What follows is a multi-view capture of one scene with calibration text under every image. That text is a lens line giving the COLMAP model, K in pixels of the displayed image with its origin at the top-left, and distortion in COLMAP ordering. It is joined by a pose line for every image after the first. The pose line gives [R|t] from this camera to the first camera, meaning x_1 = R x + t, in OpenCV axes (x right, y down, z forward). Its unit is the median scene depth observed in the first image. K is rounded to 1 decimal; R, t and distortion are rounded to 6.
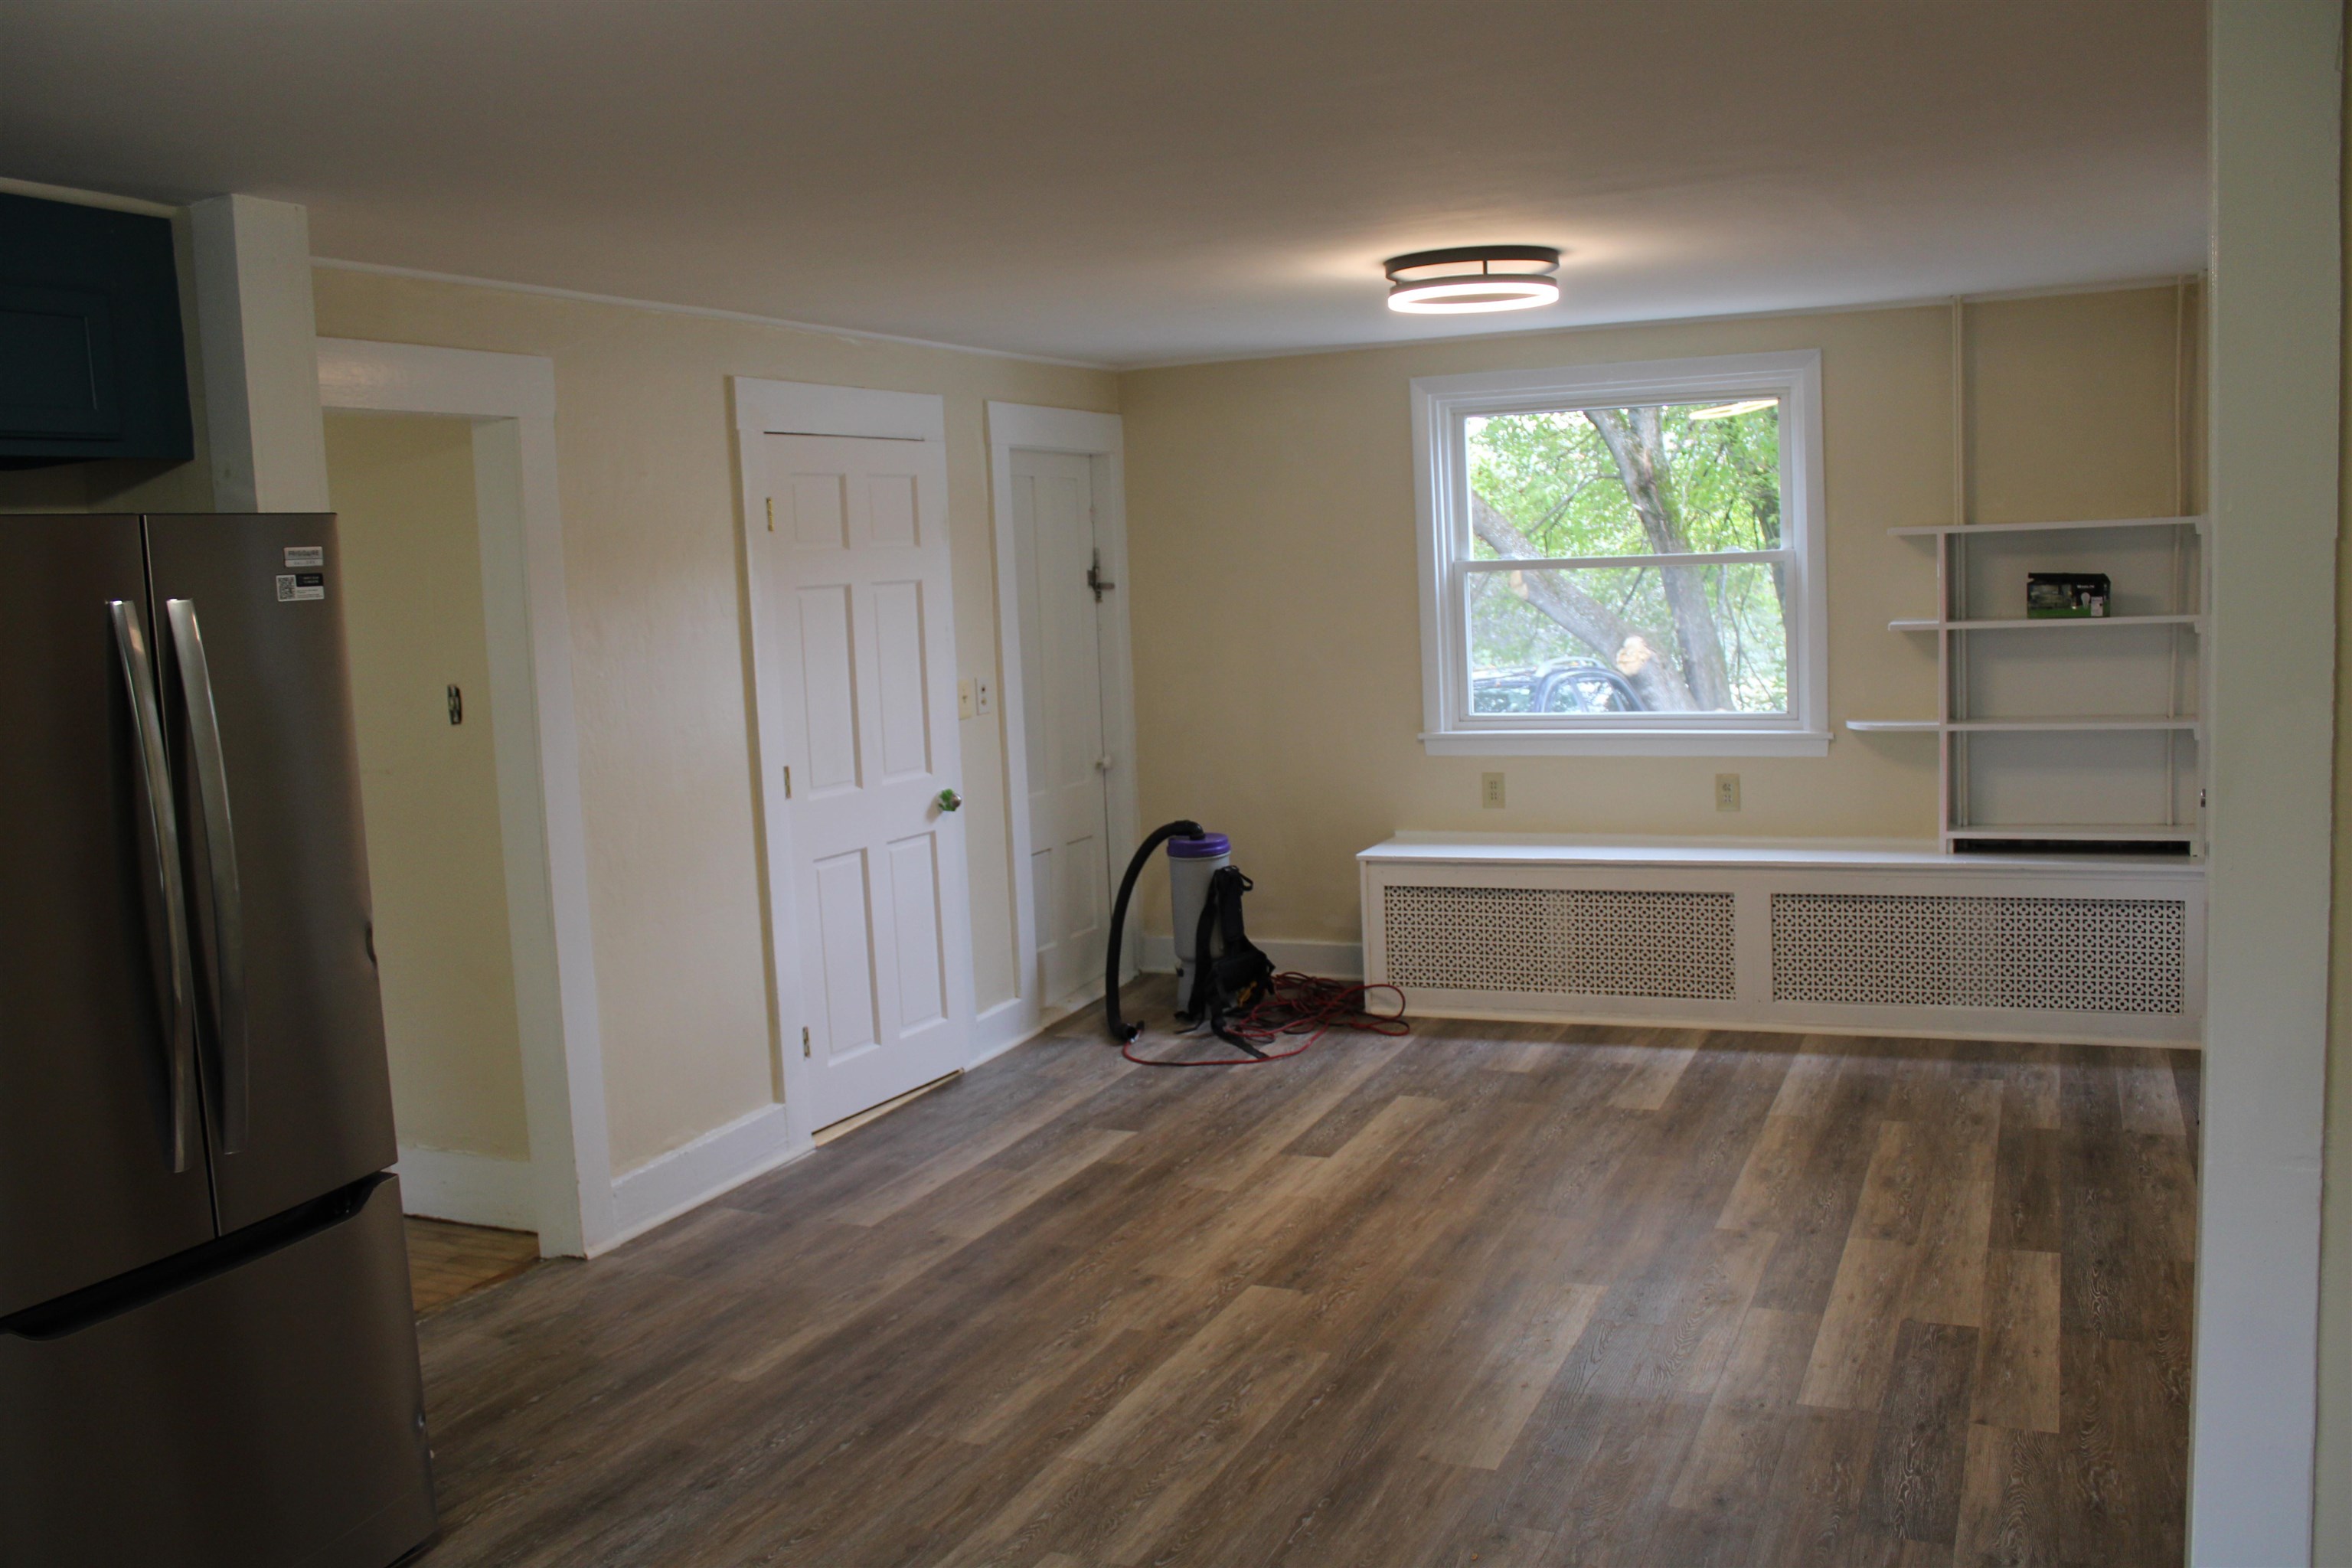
lens RADIAL K [[2045.7, 0, 1163.9], [0, 2045.7, 776.6], [0, 0, 1]] dist [-0.152615, 0.184066]
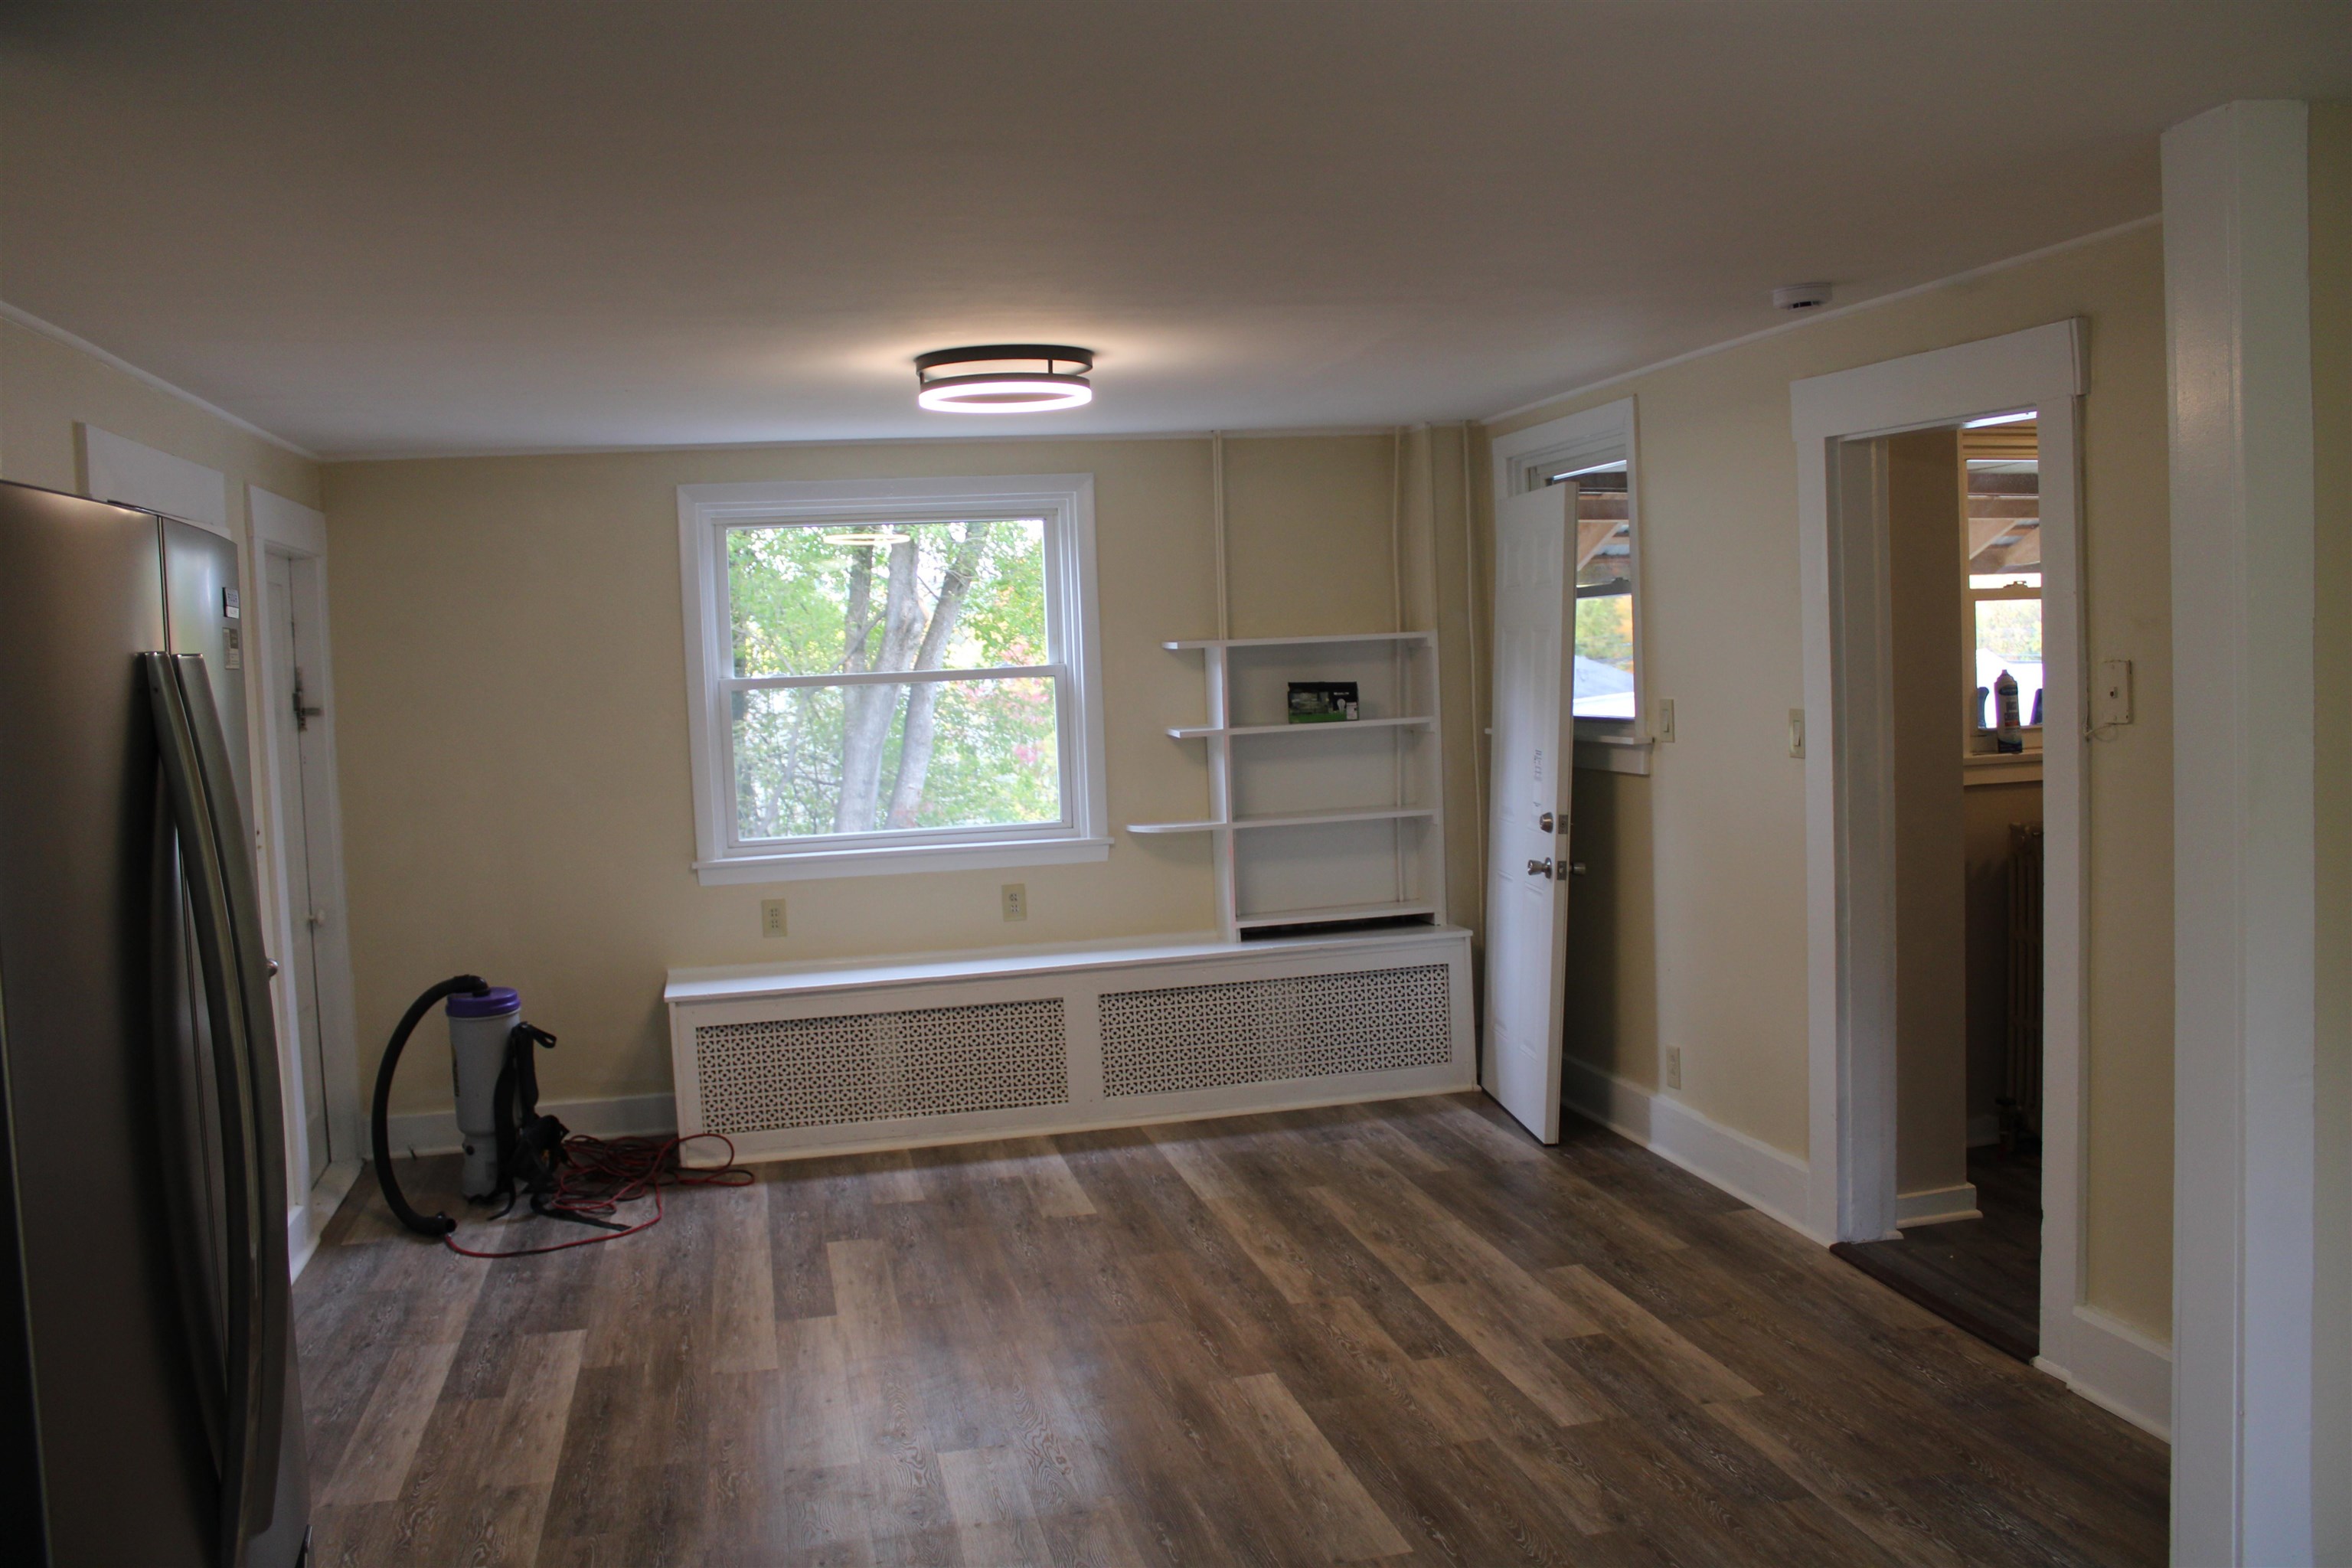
lens RADIAL K [[2045.7, 0, 1163.9], [0, 2045.7, 776.6], [0, 0, 1]] dist [-0.152615, 0.184066]
pose [[0.788529, -0.027038, 0.614403, -0.315236], [0.072182, 0.996197, -0.048800, 0.000387], [-0.610747, 0.082829, 0.787482, 0.152241]]
